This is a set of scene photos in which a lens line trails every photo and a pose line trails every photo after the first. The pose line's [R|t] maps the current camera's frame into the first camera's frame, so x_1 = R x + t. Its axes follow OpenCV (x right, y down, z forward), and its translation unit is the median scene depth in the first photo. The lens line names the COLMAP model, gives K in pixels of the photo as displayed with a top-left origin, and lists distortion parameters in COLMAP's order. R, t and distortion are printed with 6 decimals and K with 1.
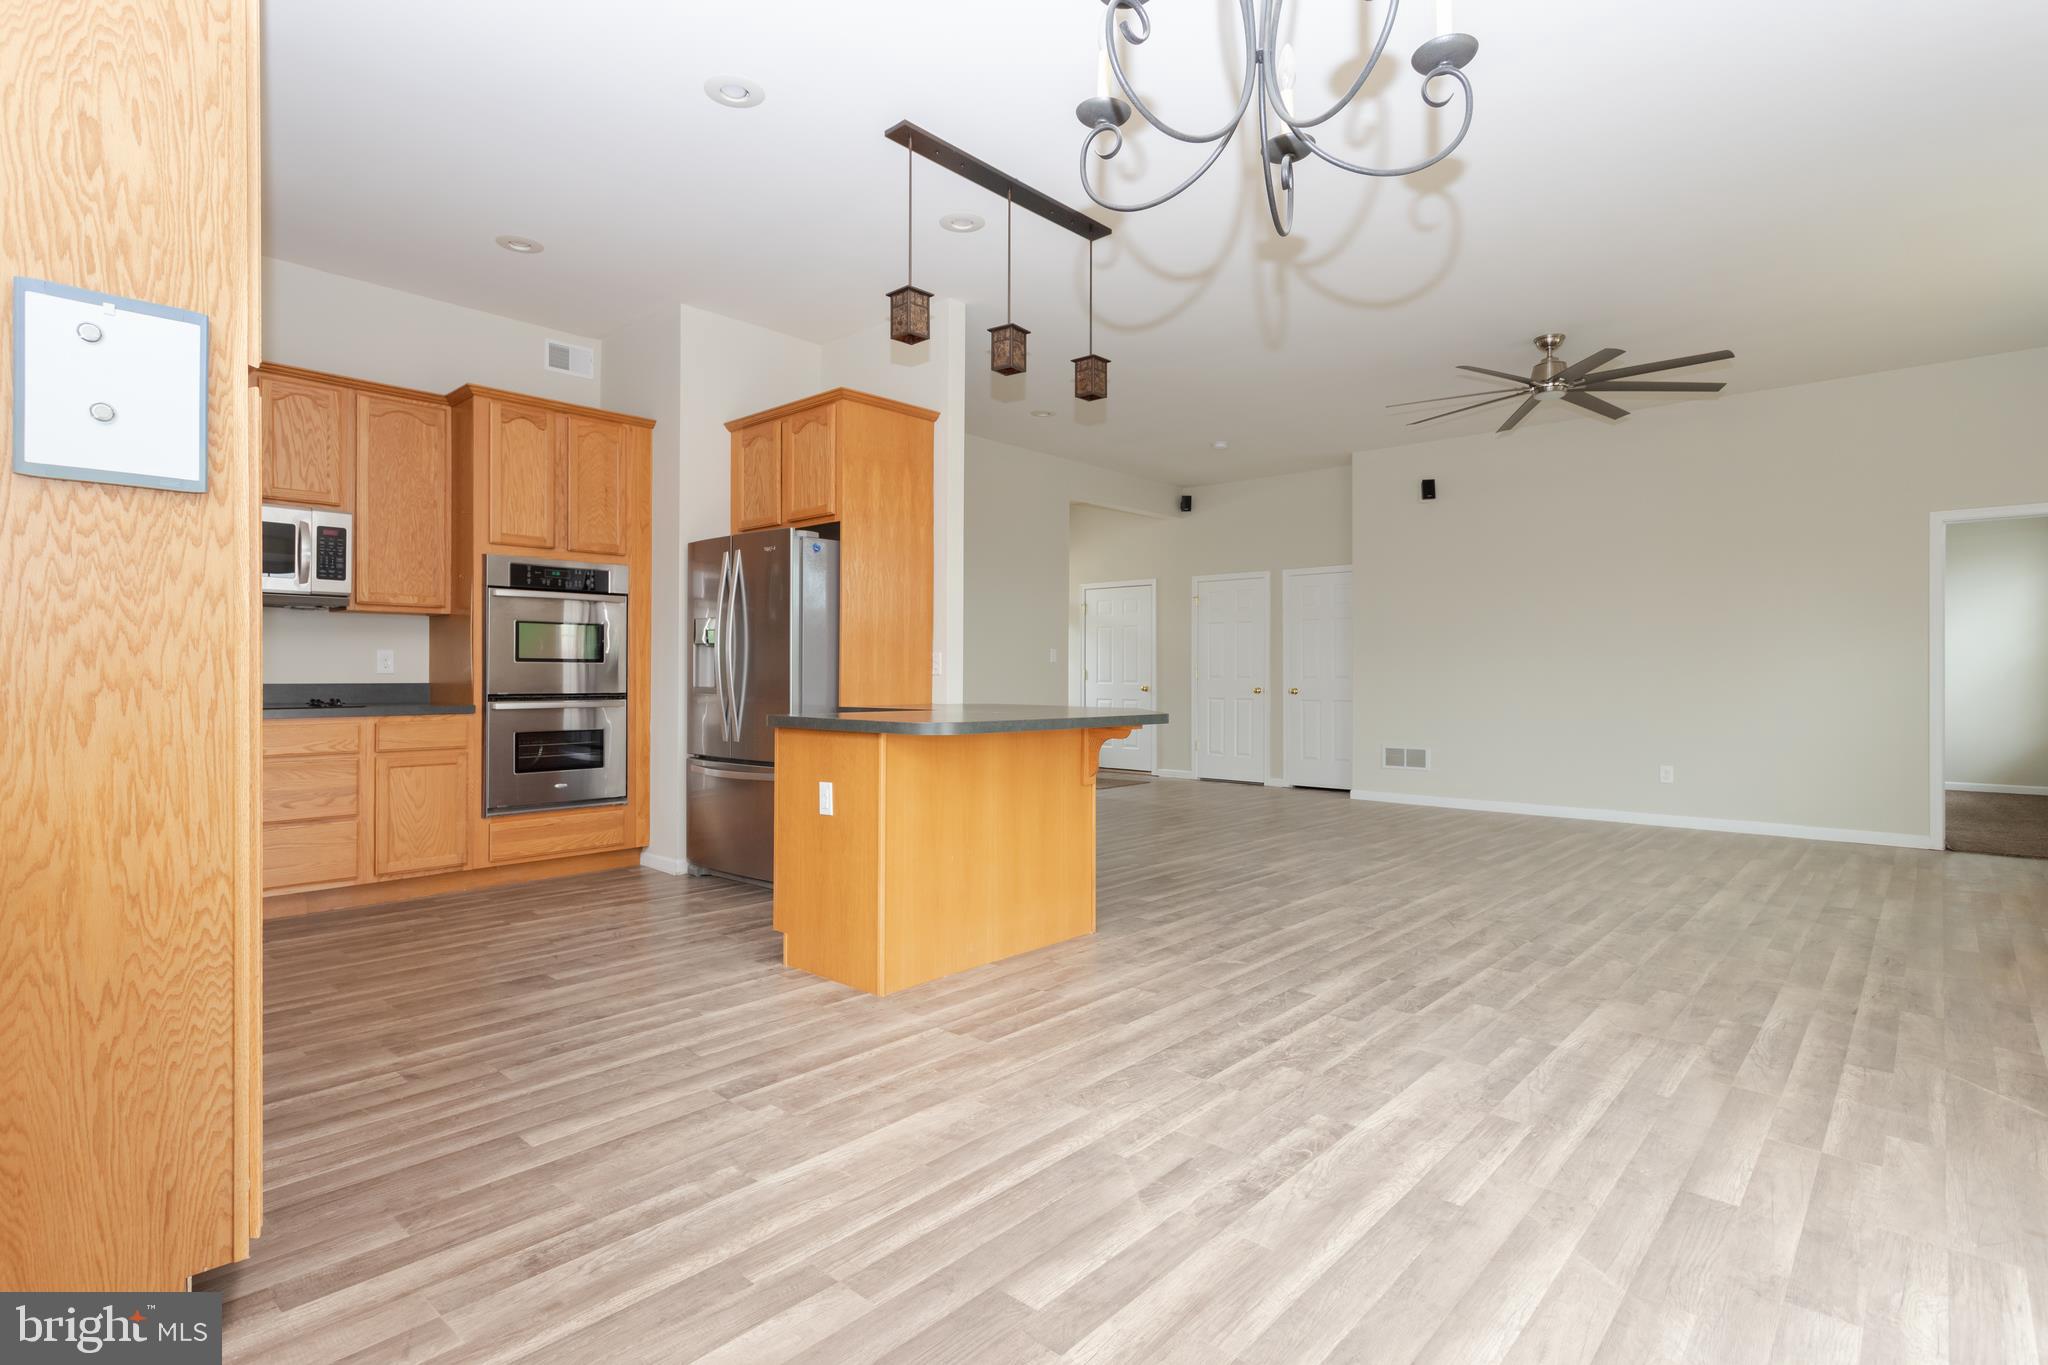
lens RADIAL K [[1015.8, 0, 1011.6], [0, 1015.8, 671.8], [0, 0, 1]] dist [0.003764, 0.000701]
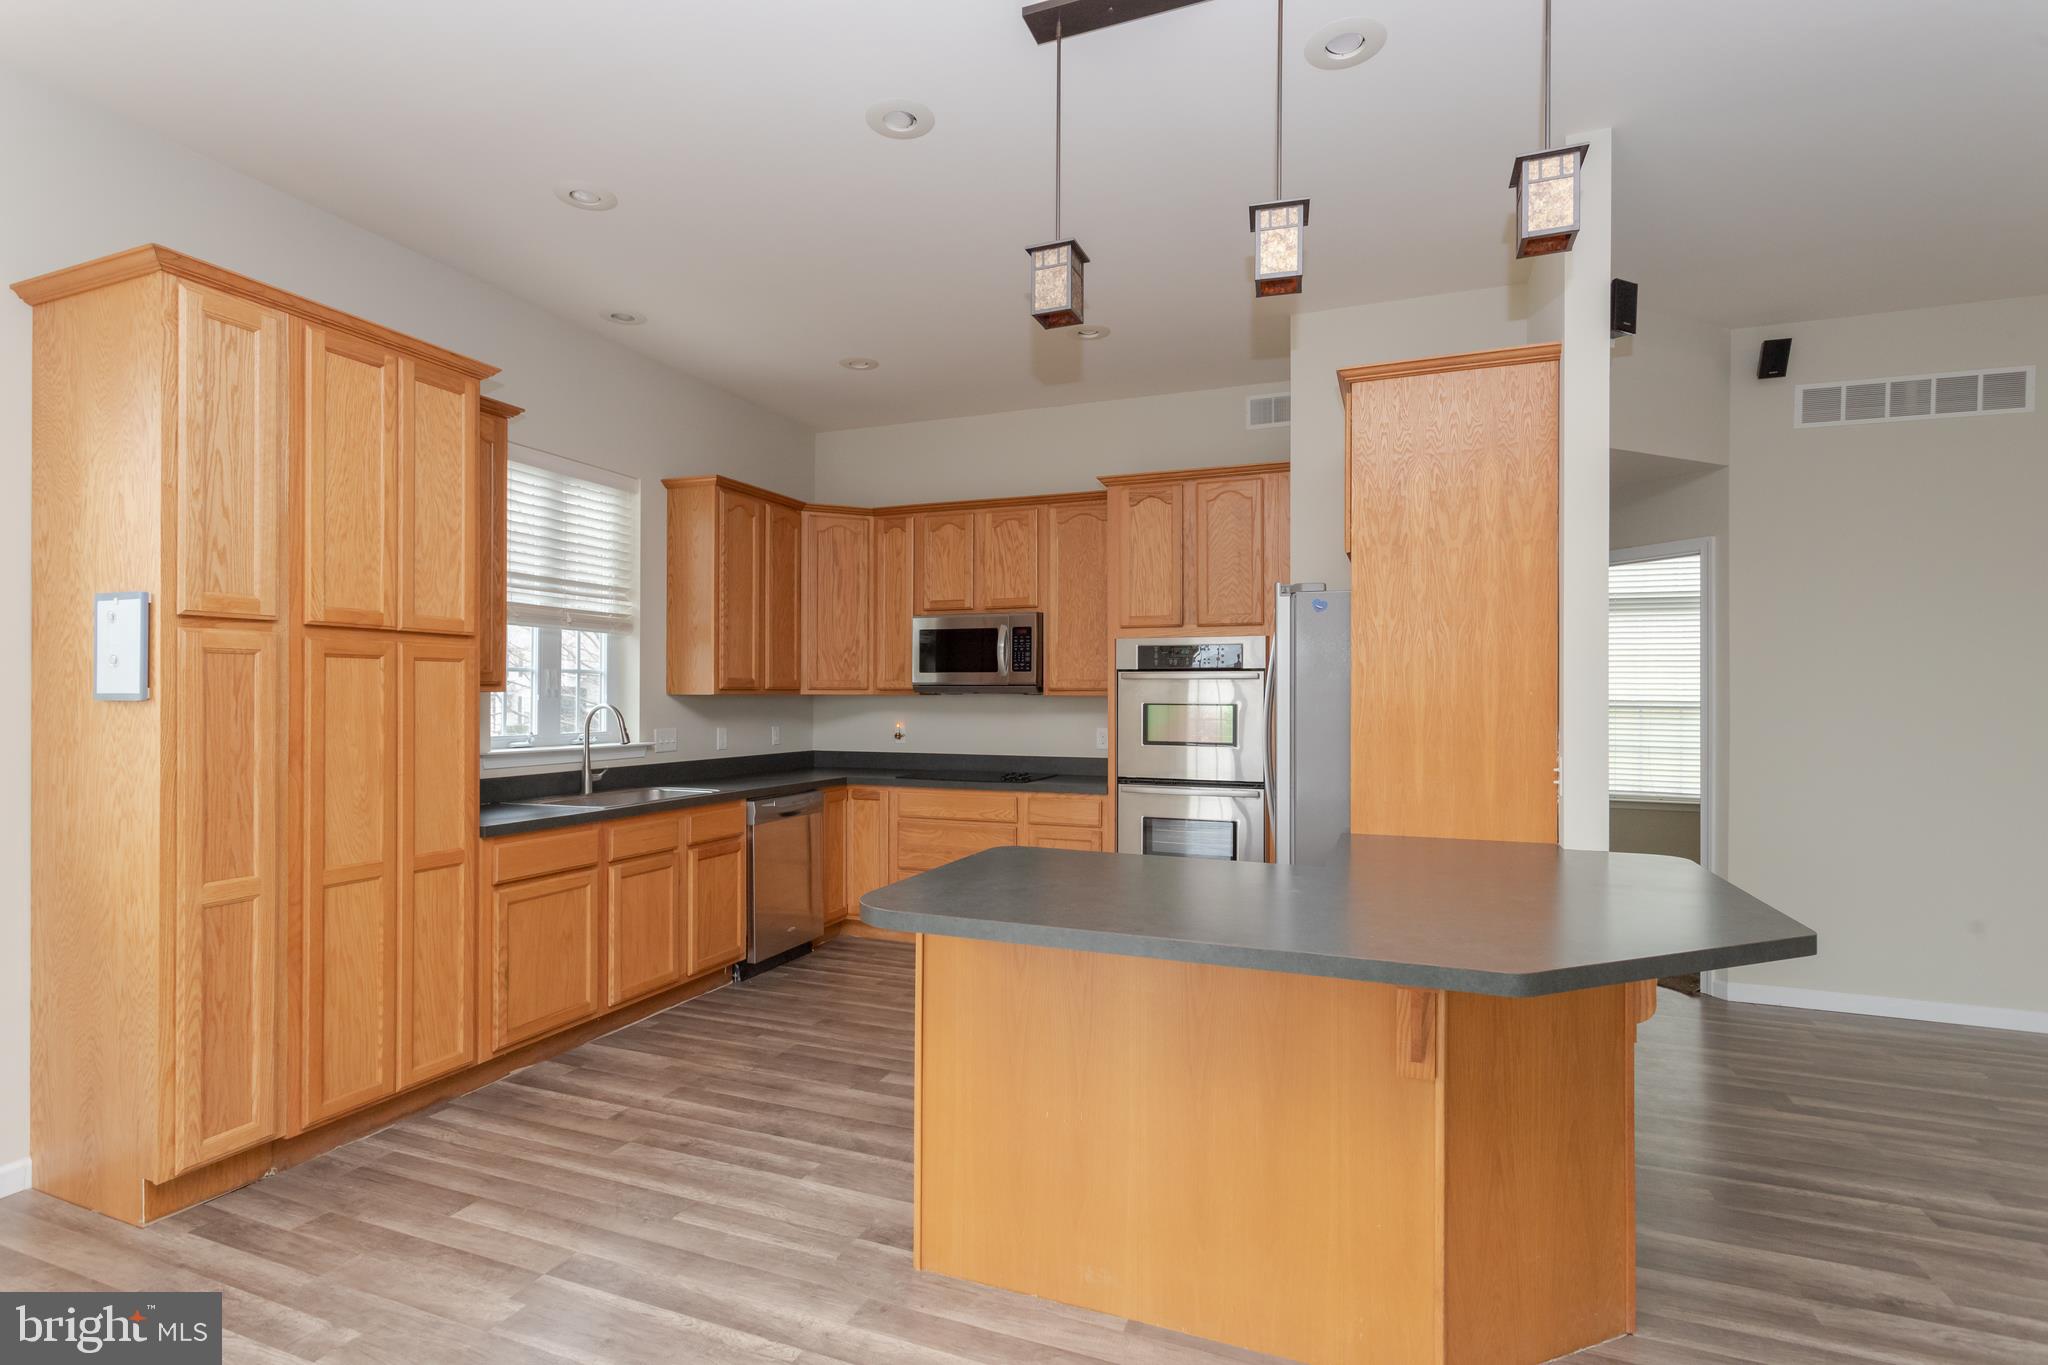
lens RADIAL K [[986.6, 0, 1012.4], [0, 986.6, 689.7], [0, 0, 1]] dist [0.001538, 0.000522]
pose [[0.352708, -0.007889, -0.935700, 0.389326], [-0.000206, 0.999964, -0.008508, -0.058857], [0.935733, 0.003194, 0.352694, 0.577187]]
